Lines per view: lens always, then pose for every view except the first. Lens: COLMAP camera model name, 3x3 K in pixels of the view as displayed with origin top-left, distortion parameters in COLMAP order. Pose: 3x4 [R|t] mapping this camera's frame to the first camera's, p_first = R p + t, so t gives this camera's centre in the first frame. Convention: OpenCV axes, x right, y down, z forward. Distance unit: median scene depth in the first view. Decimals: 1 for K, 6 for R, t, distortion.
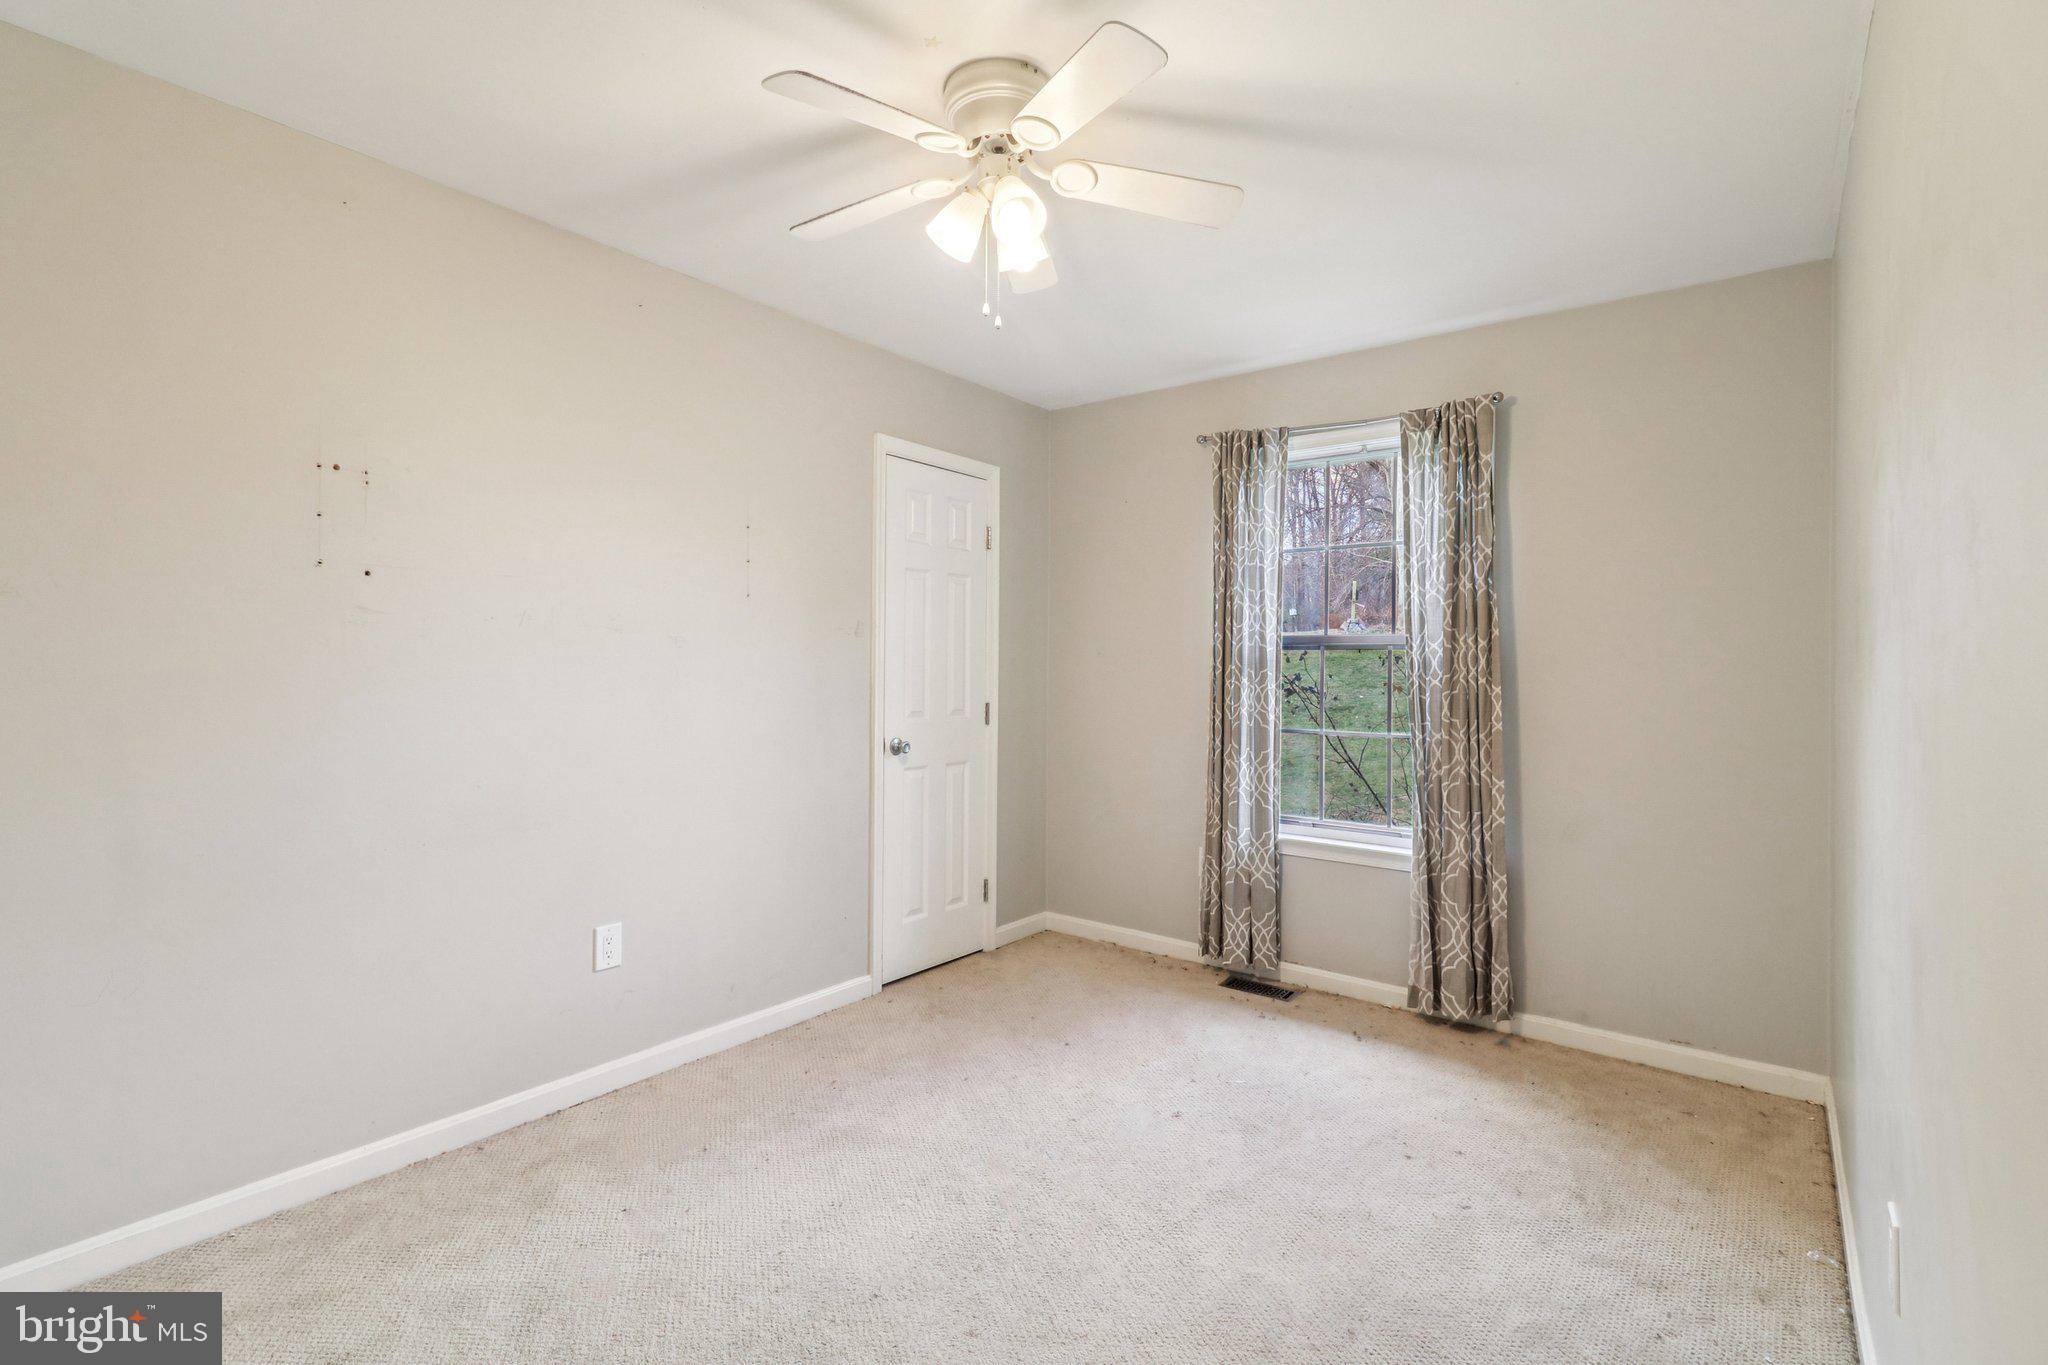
lens RADIAL K [[966.8, 0, 1024.0], [0, 966.8, 682.5], [0, 0, 1]] dist [0.029159, -0.000470]
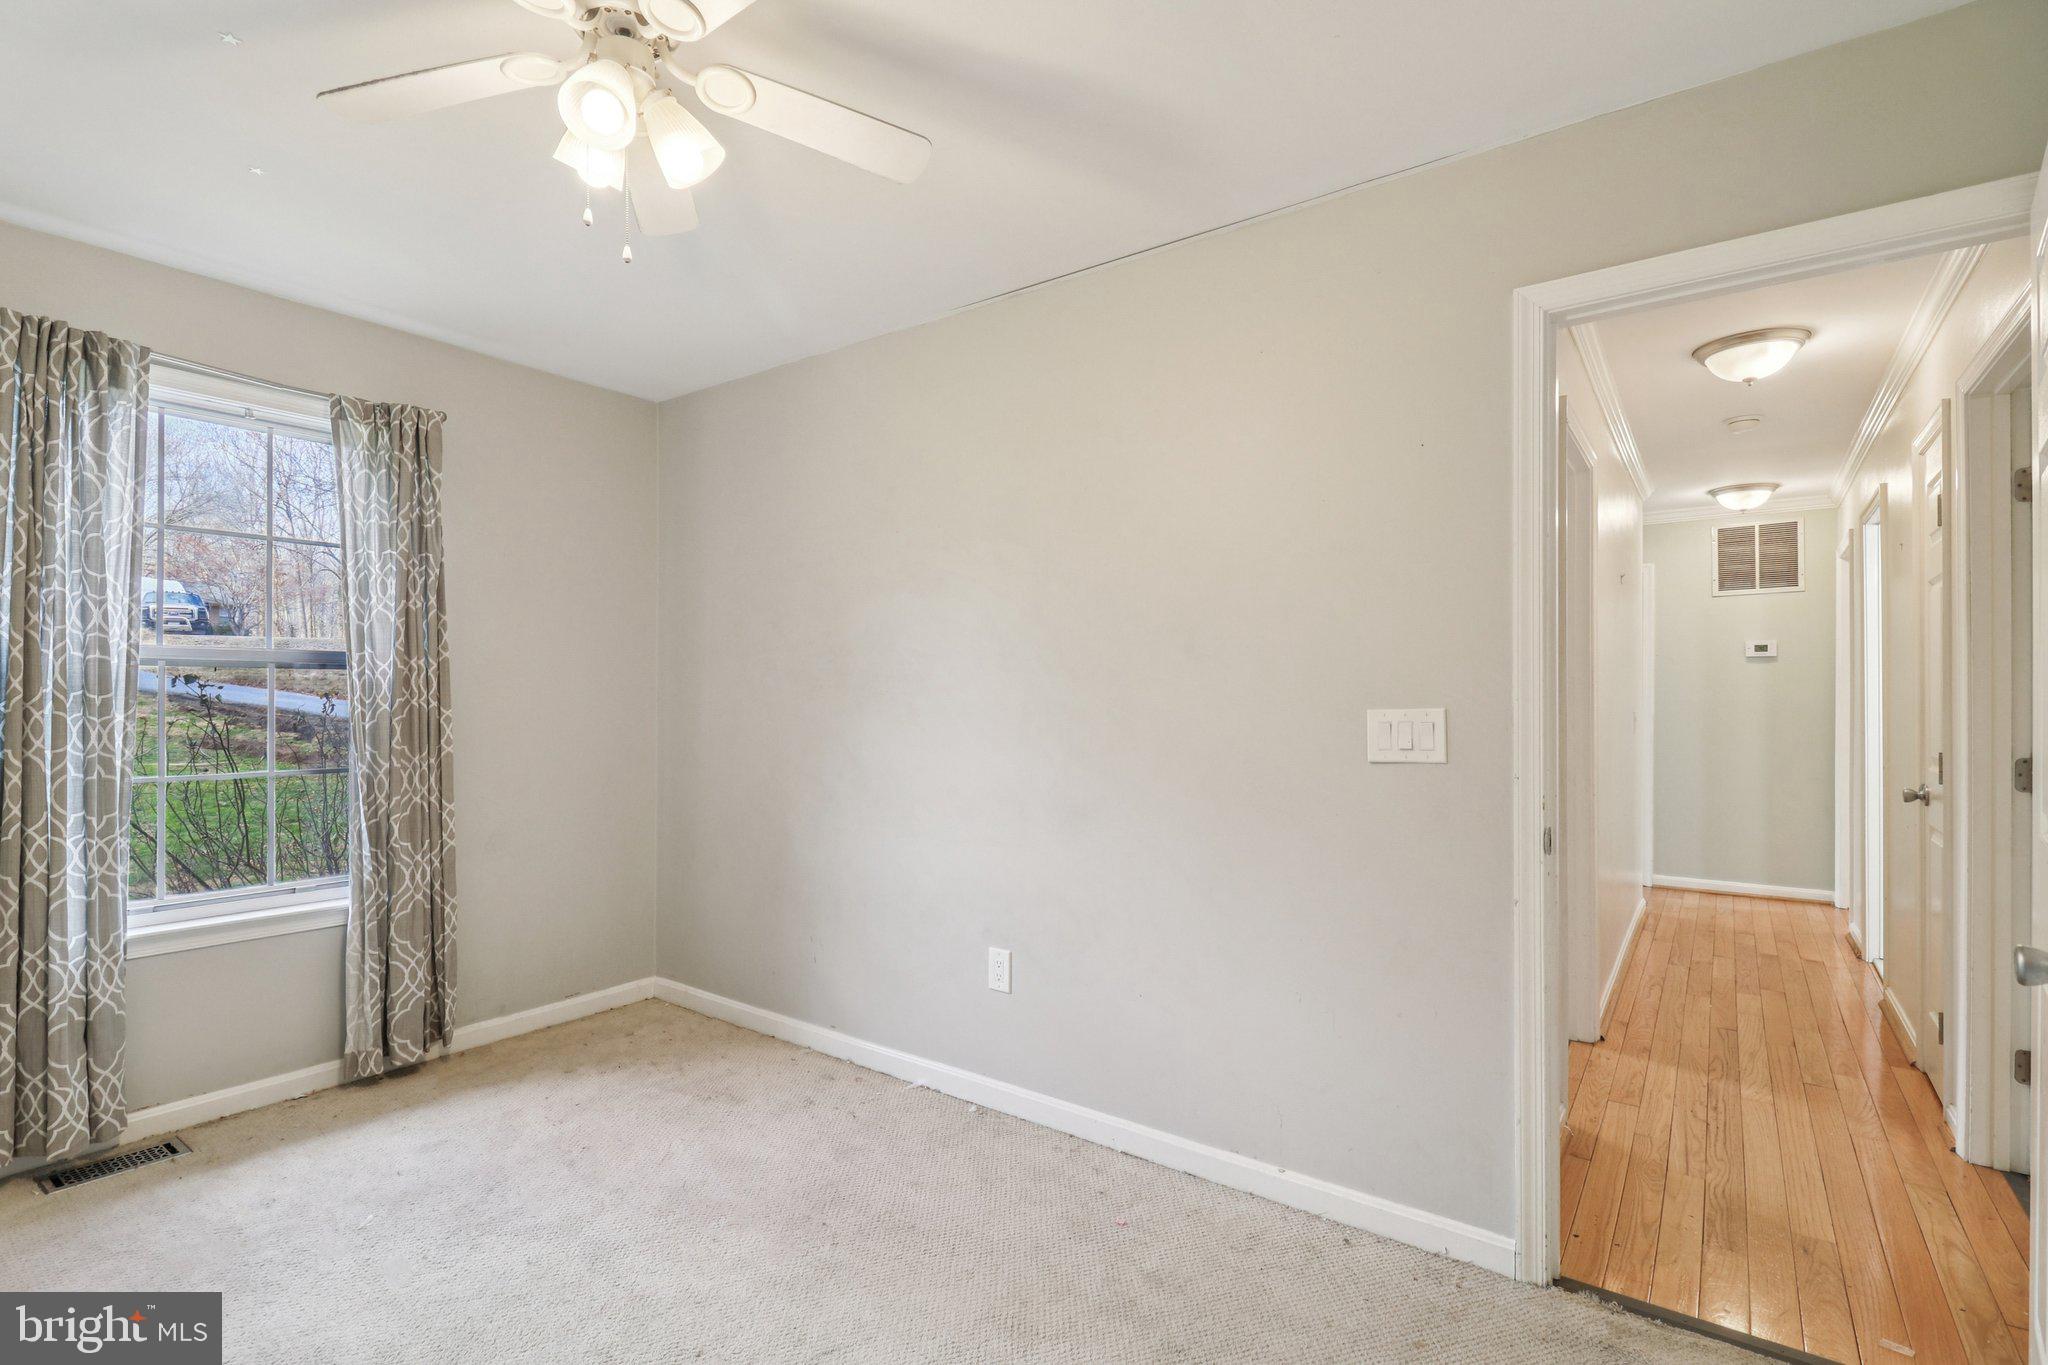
lens RADIAL K [[952.6, 0, 1025.4], [0, 952.6, 706.6], [0, 0, 1]] dist [-0.000279, -0.001043]
pose [[-0.031870, -0.021248, 0.999266, -0.455121], [0.011614, 0.999699, 0.021628, -0.011628], [-0.999425, 0.012295, -0.031613, 0.400984]]
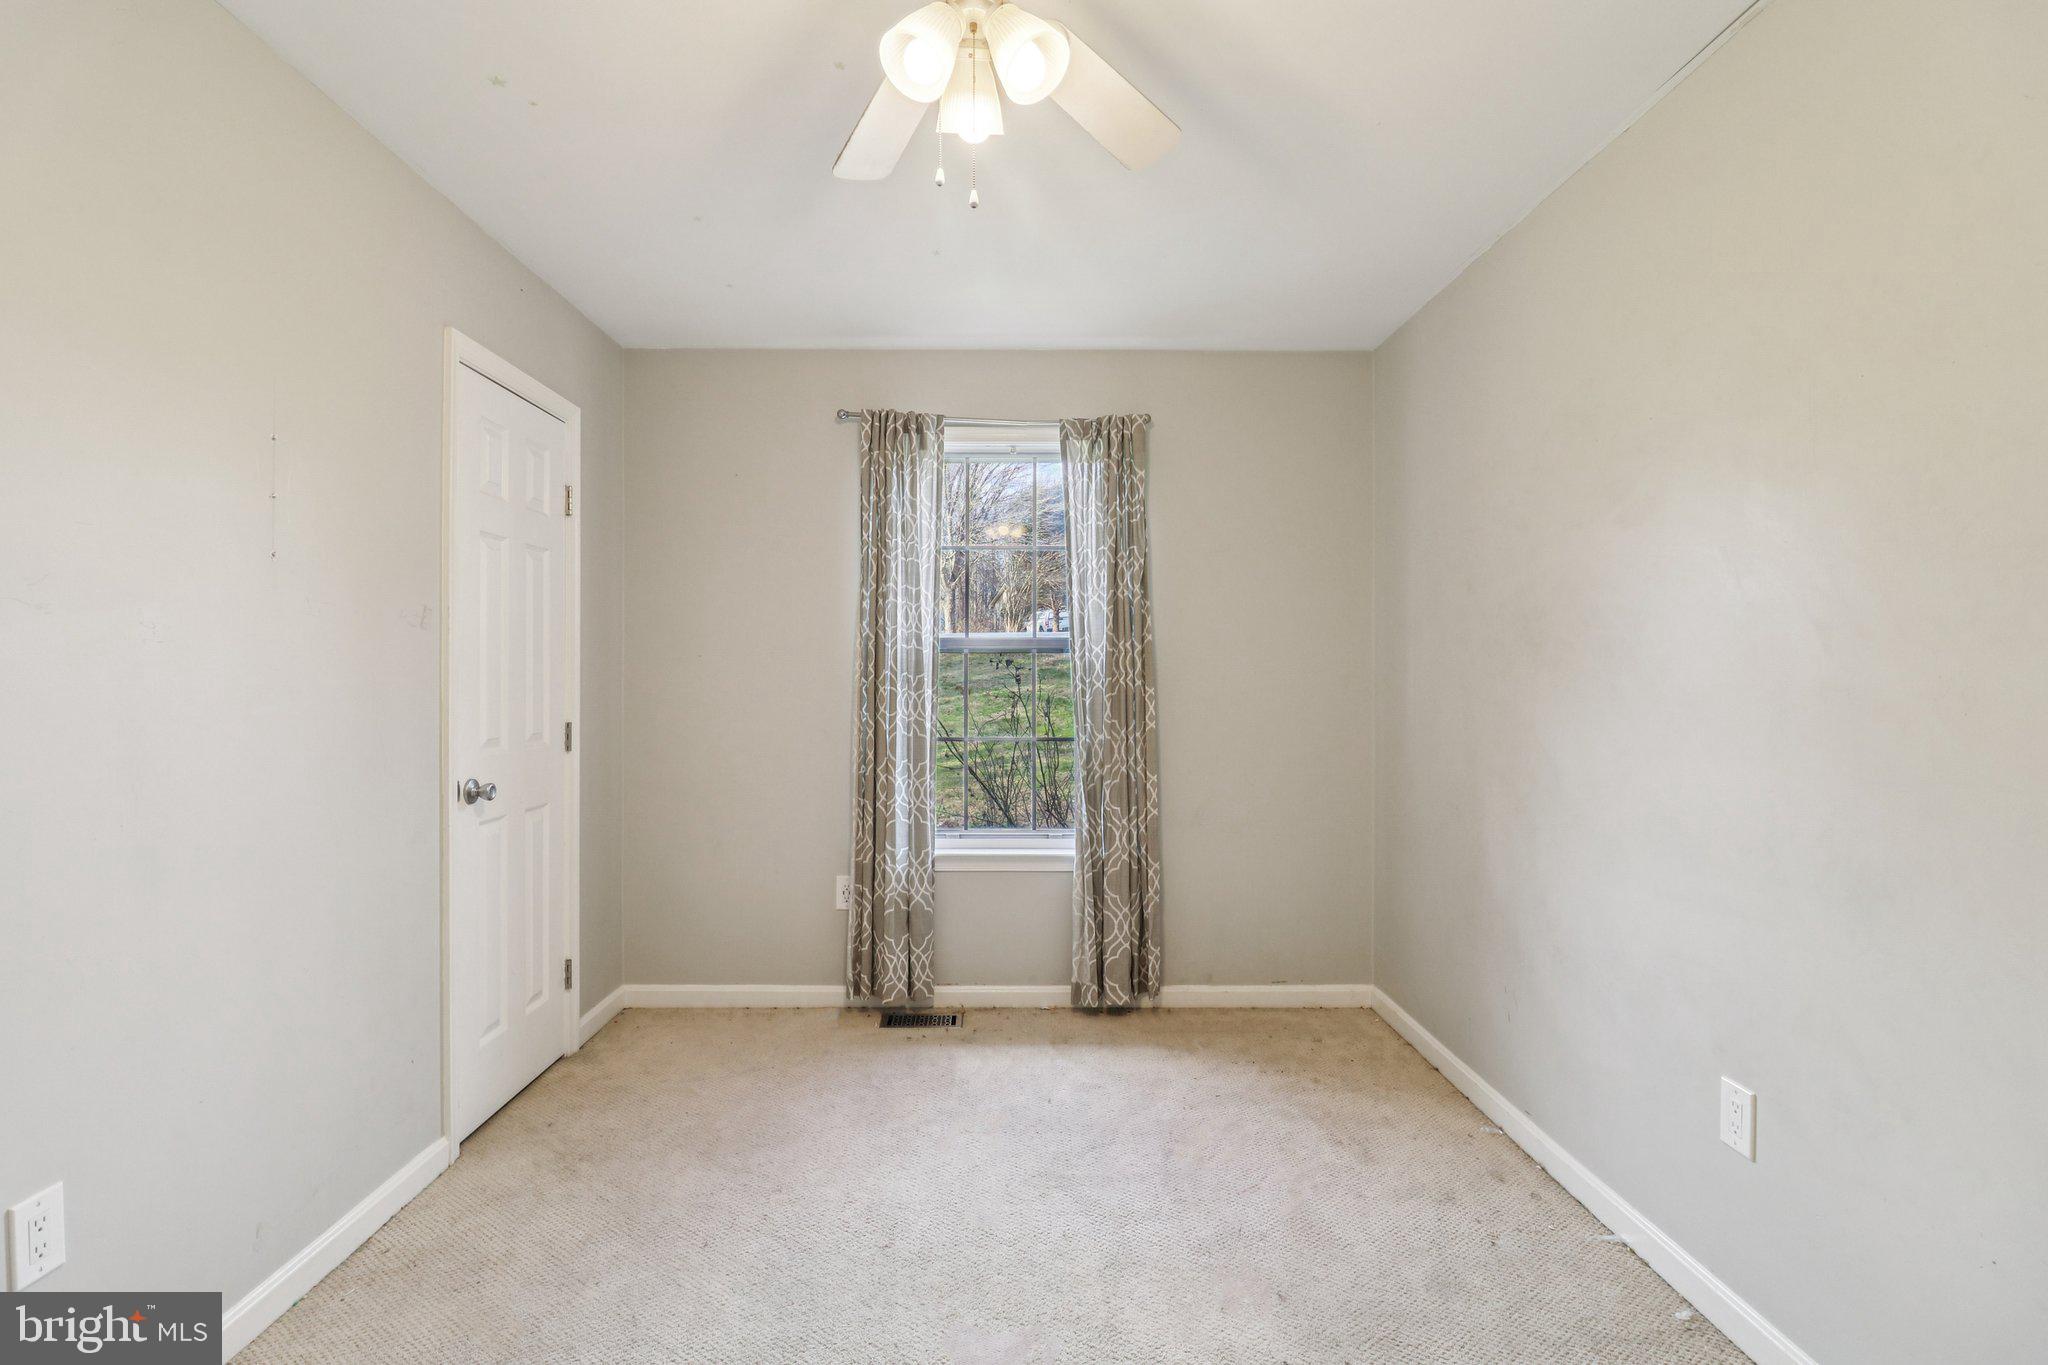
lens RADIAL K [[953.8, 0, 1024.0], [0, 953.8, 682.5], [0, 0, 1]] dist [0.000893, -0.001202]
pose [[0.785787, -0.014497, 0.618327, -0.247879], [0.017718, 0.999843, 0.000924, -0.004724], [-0.618243, 0.010230, 0.785920, 0.236302]]
